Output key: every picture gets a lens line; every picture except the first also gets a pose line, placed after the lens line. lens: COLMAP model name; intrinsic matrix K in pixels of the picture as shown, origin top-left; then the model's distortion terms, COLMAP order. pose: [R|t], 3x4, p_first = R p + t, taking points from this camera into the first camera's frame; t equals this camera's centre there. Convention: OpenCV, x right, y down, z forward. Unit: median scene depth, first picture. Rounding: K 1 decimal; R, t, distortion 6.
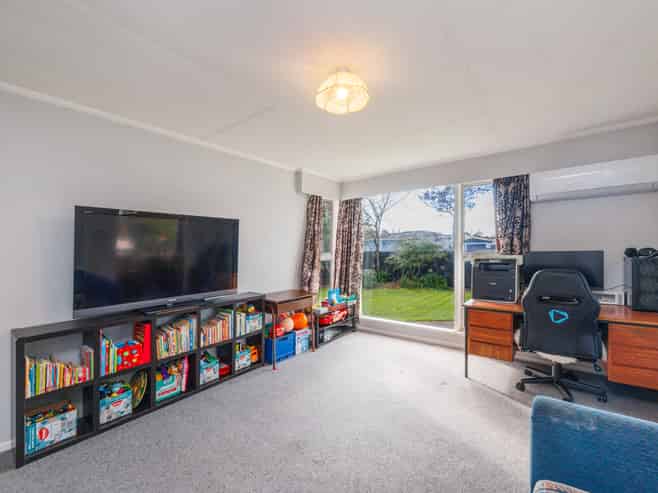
lens RADIAL K [[282.7, 0, 329.0], [0, 282.7, 246.5], [0, 0, 1]] dist [0.000452, 0.000006]
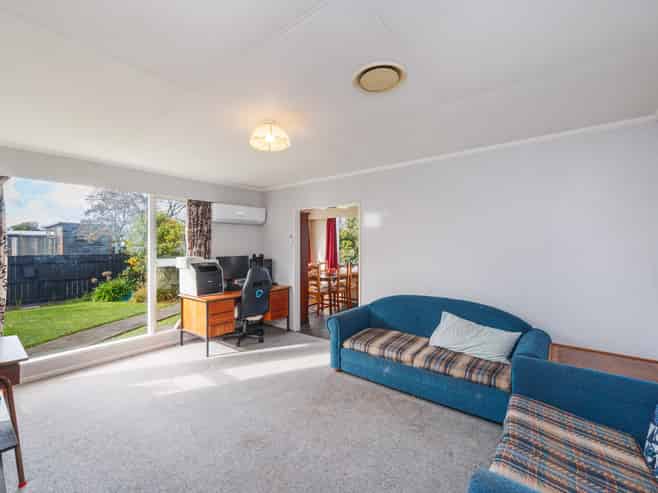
lens RADIAL K [[282.7, 0, 329.0], [0, 282.7, 246.5], [0, 0, 1]] dist [0.000452, 0.000006]
pose [[0.018921, 0.010933, 0.999761, -0.682116], [-0.006558, 0.999920, -0.010810, -0.022118], [-0.999799, -0.006352, 0.018991, 0.369129]]
